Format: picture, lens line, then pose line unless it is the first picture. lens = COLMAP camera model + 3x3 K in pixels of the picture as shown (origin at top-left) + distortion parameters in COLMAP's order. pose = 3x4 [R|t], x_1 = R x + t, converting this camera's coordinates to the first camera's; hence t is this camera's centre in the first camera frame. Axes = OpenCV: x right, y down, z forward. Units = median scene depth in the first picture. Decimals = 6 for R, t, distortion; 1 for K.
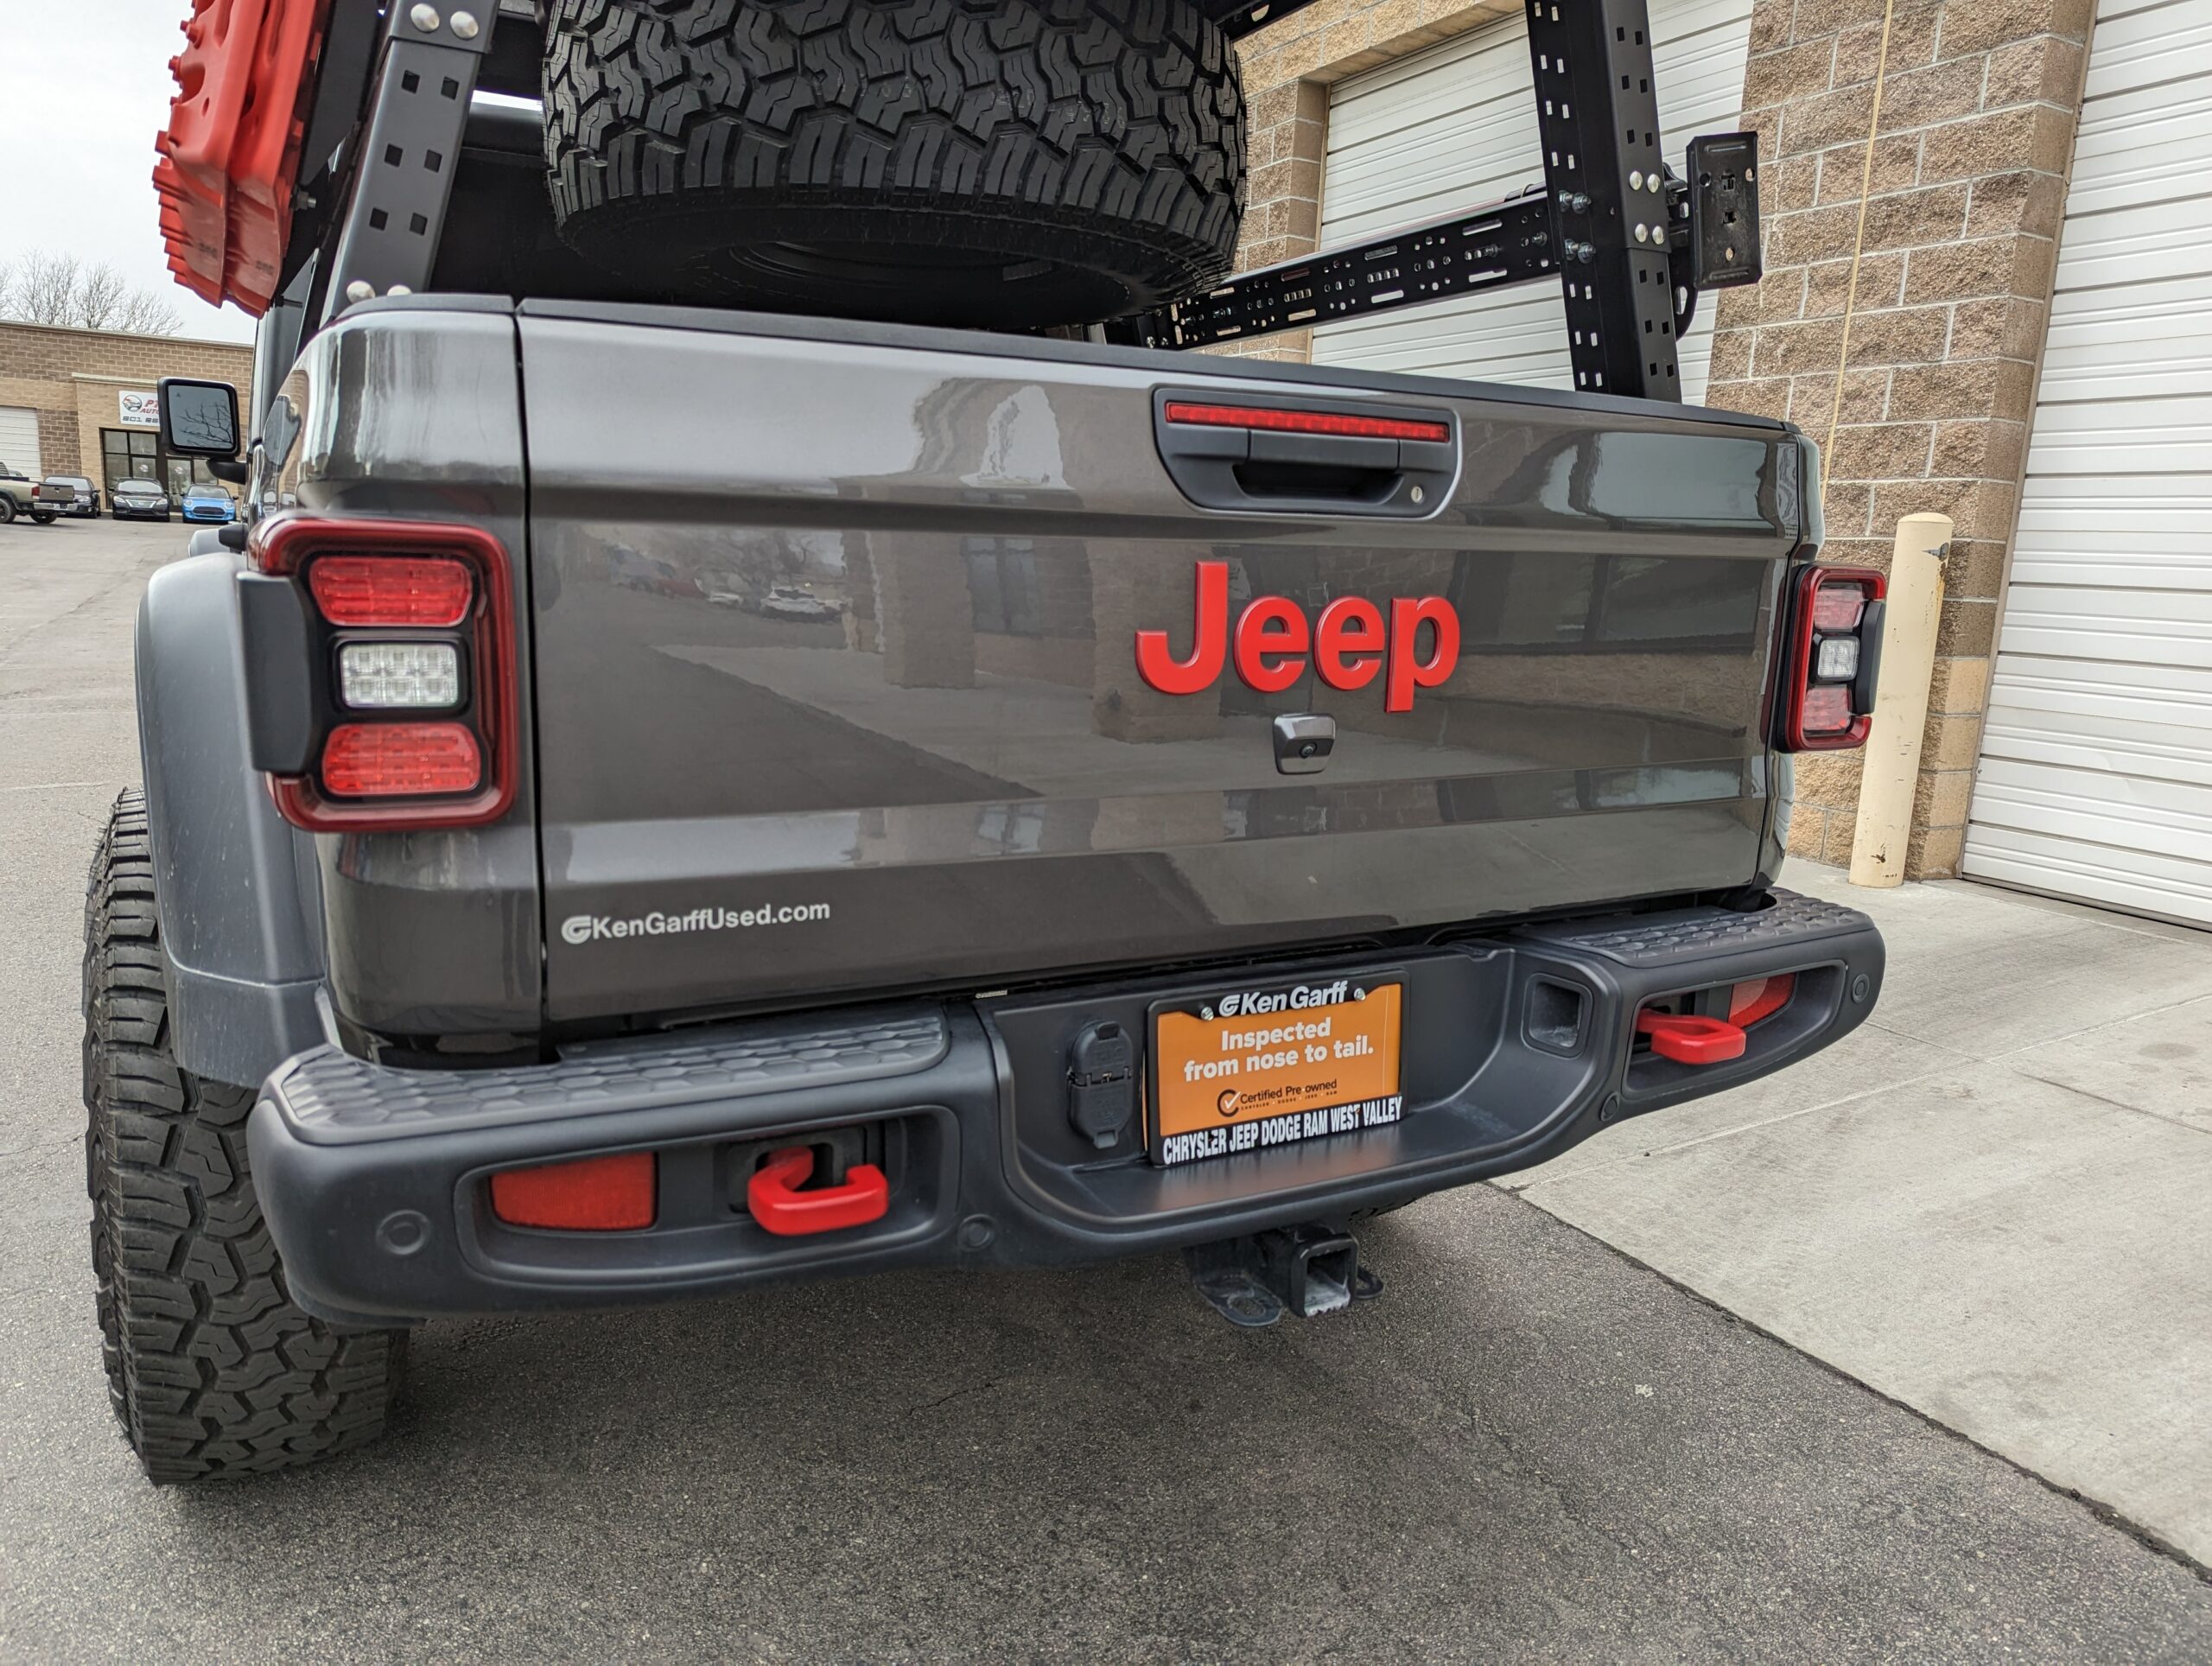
lens RADIAL K [[1529.8, 0, 1106.0], [0, 1529.8, 833.0], [0, 0, 1]] dist [0.071112, -0.053129]
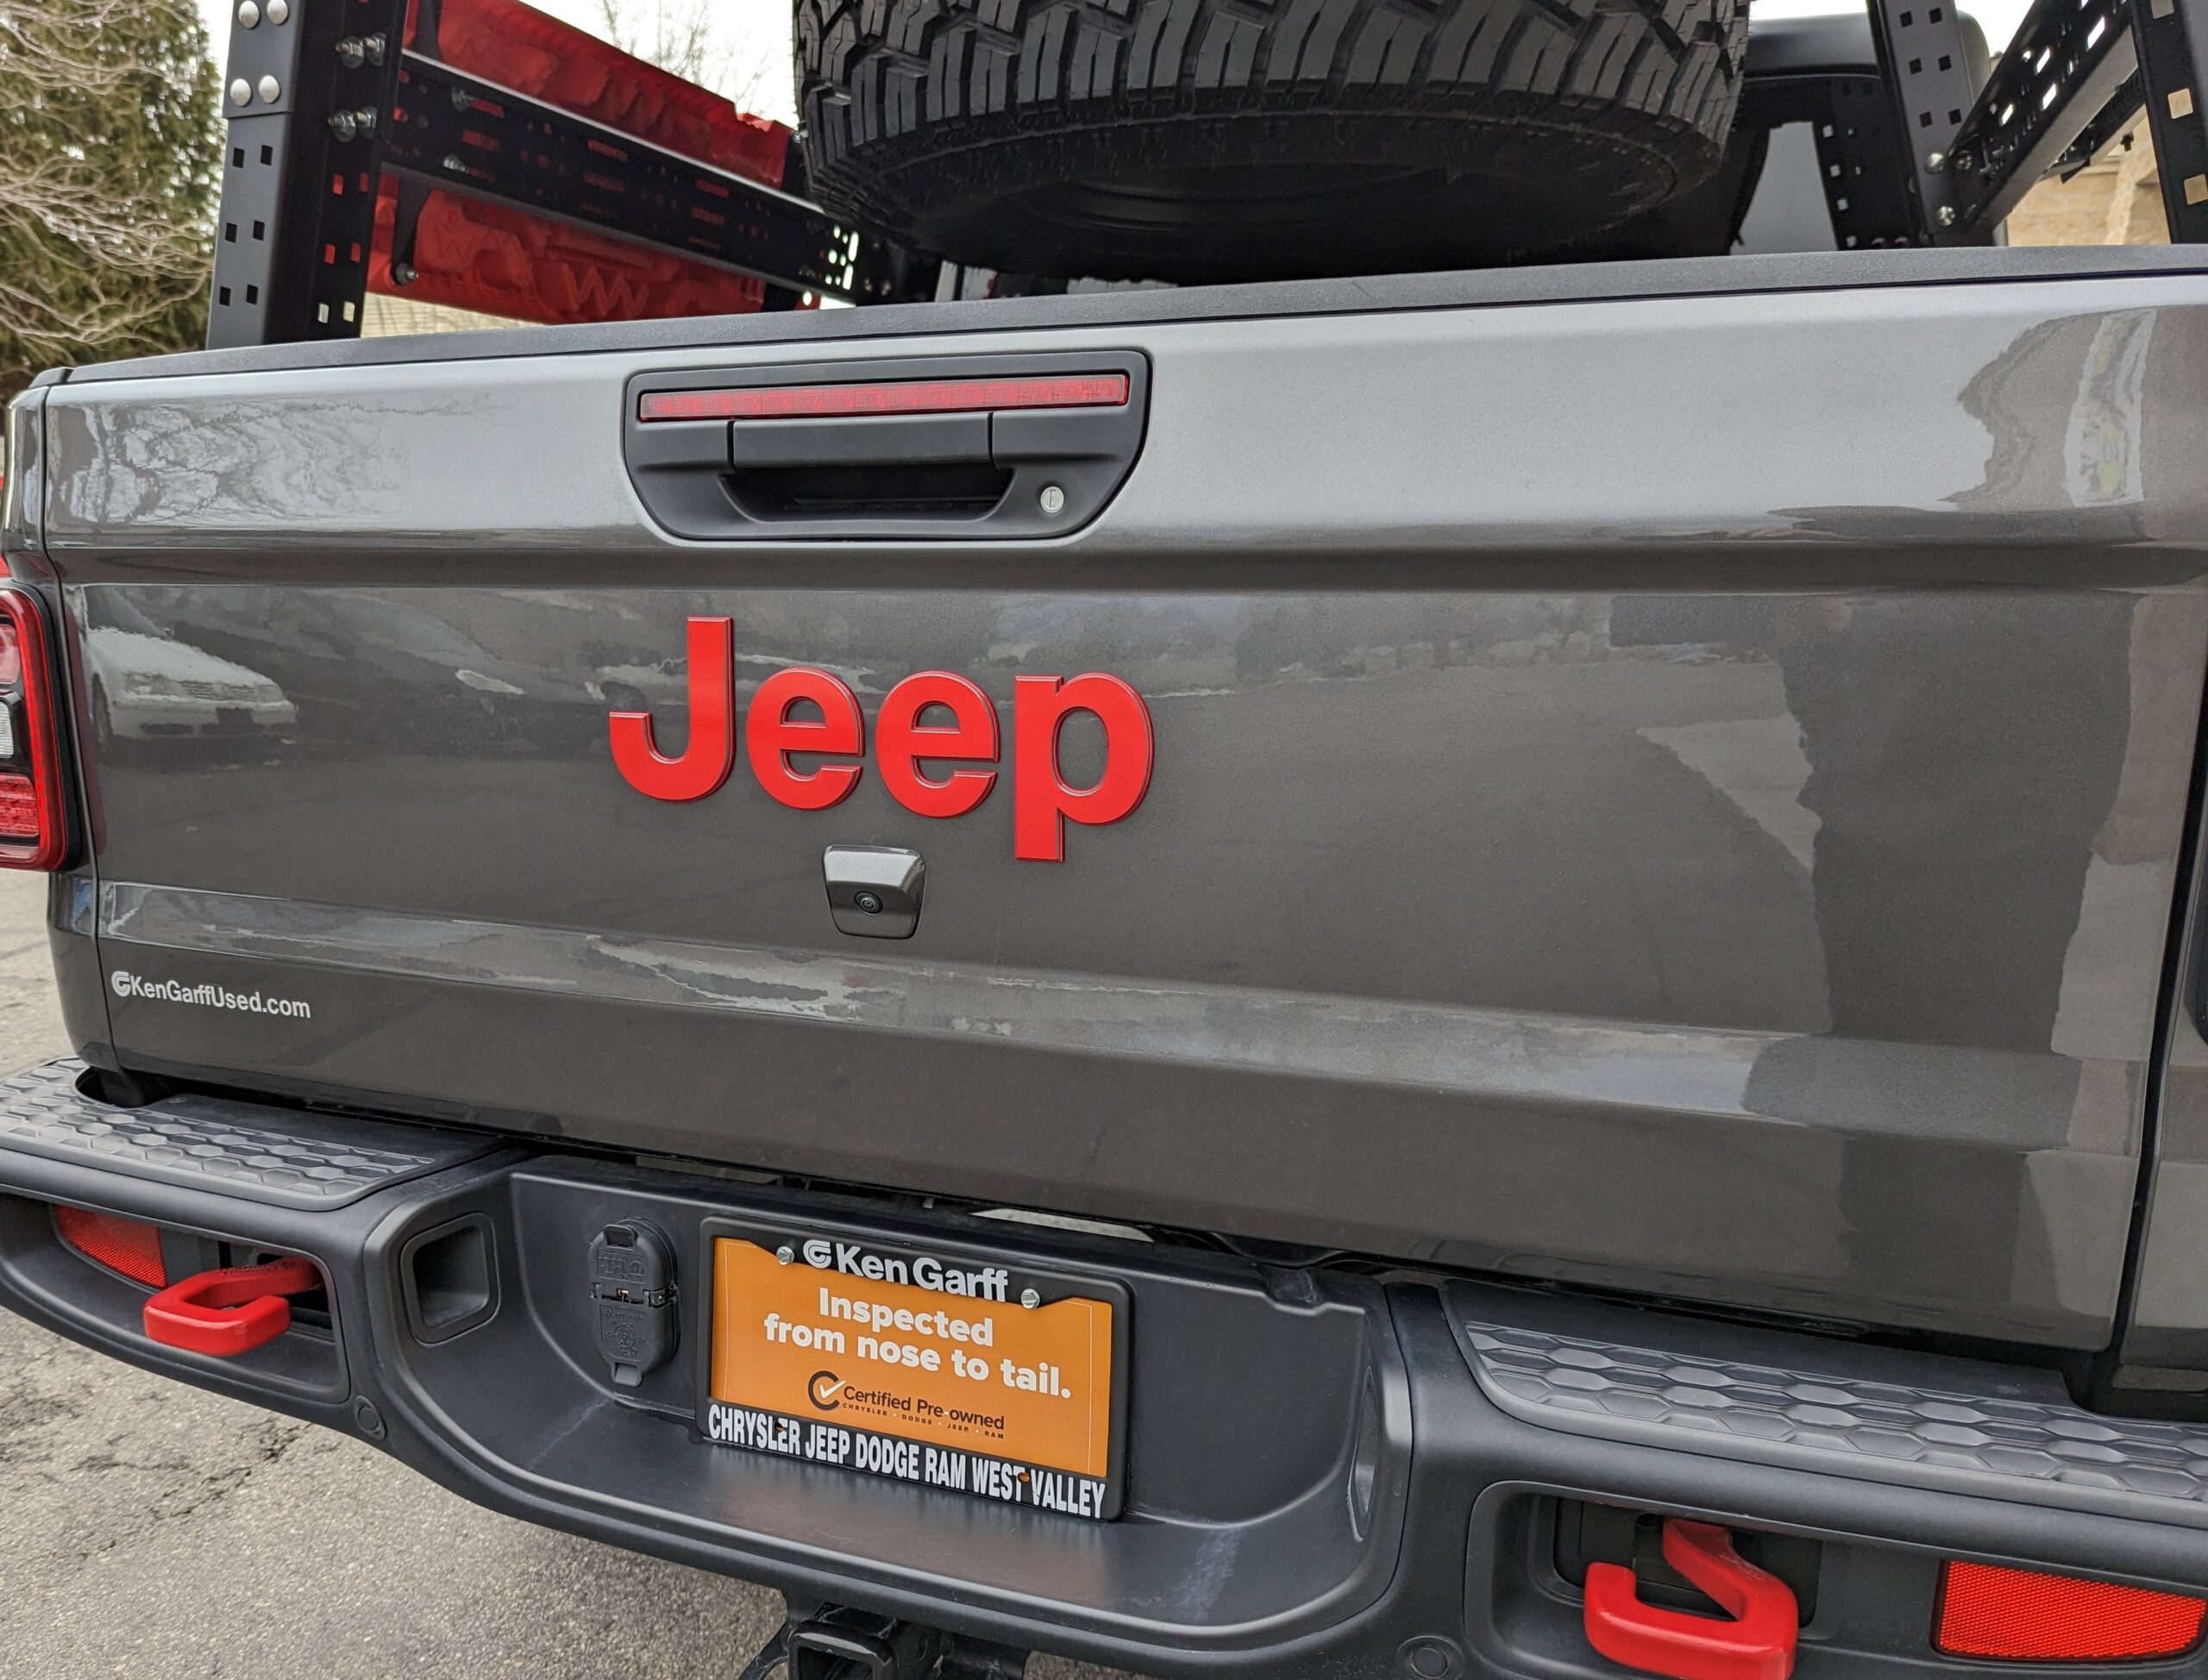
lens RADIAL K [[1745.5, 0, 978.9], [0, 1745.5, 946.3], [0, 0, 1]] dist [0.054401, -0.060542]
pose [[0.628737, 0.144005, -0.764168, 0.684492], [-0.116429, 0.989059, 0.090591, -0.101321], [0.768853, 0.032014, 0.638624, 0.522899]]
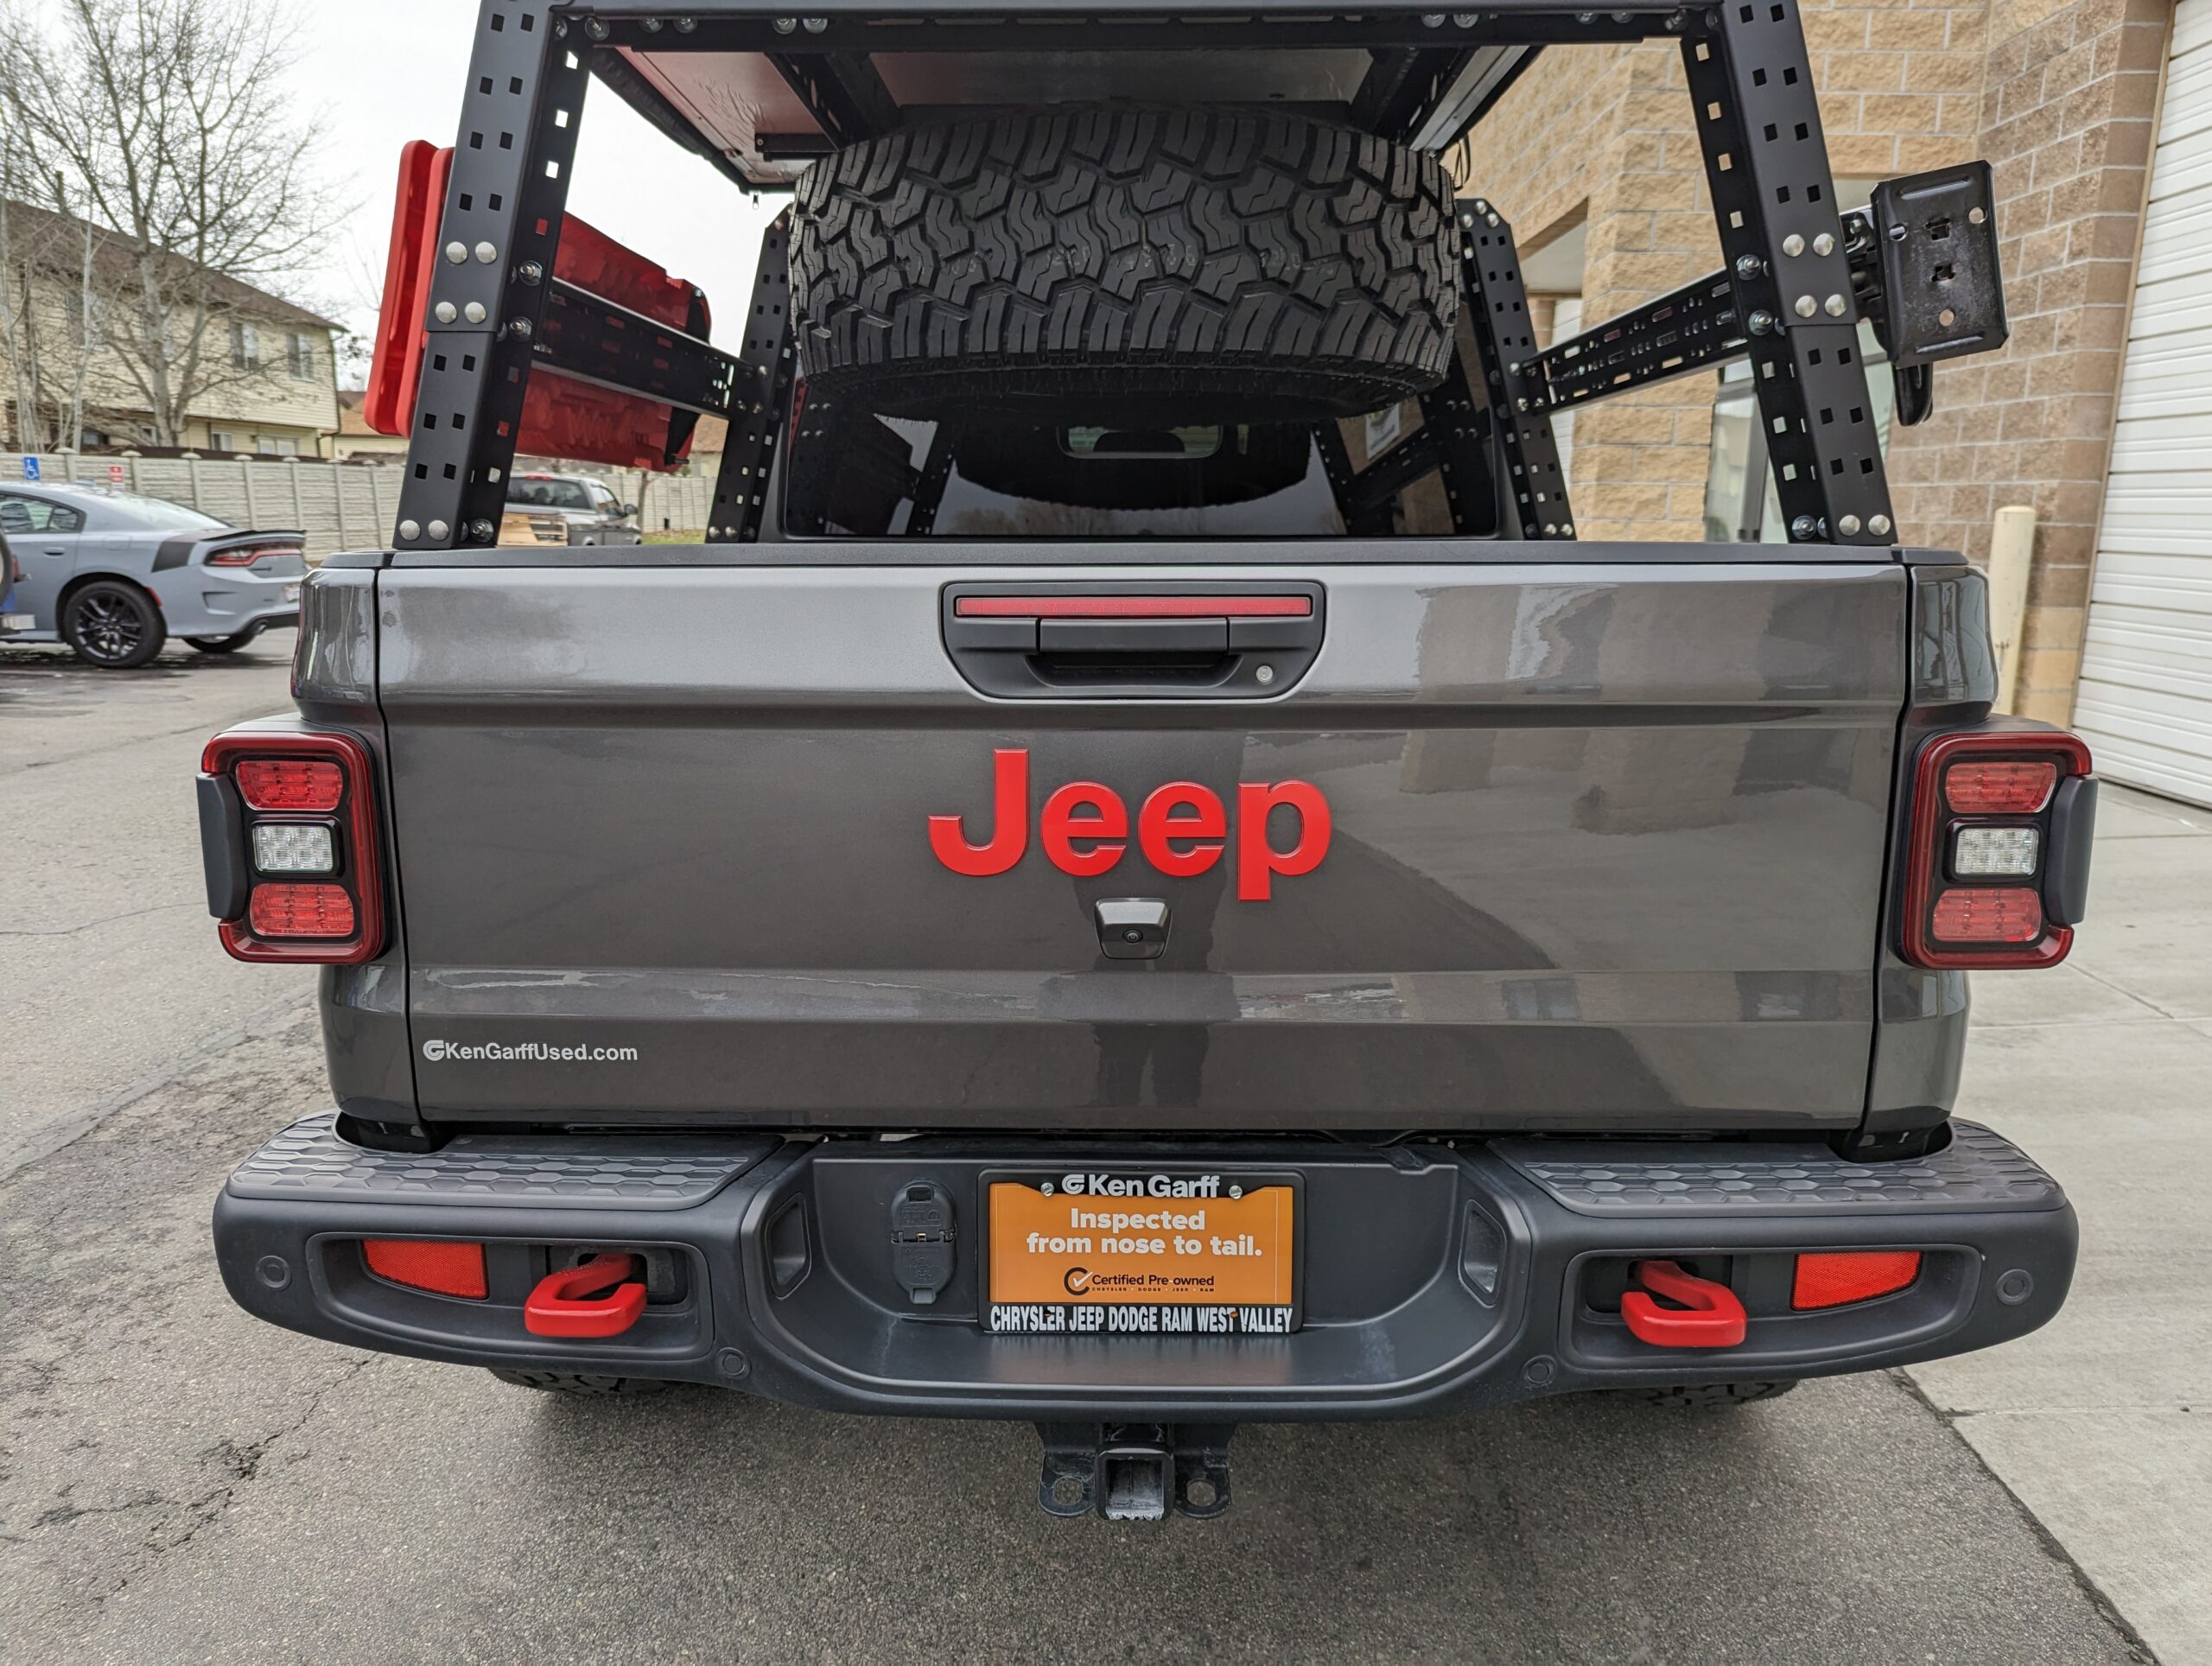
lens RADIAL K [[1538.5, 0, 1106.0], [0, 1538.5, 833.0], [0, 0, 1]] dist [0.043585, -0.033967]
pose [[0.866047, 0.063827, -0.495871, 0.553265], [-0.062078, 0.997870, 0.020023, -0.128554], [0.496093, 0.013442, 0.868165, 0.139864]]
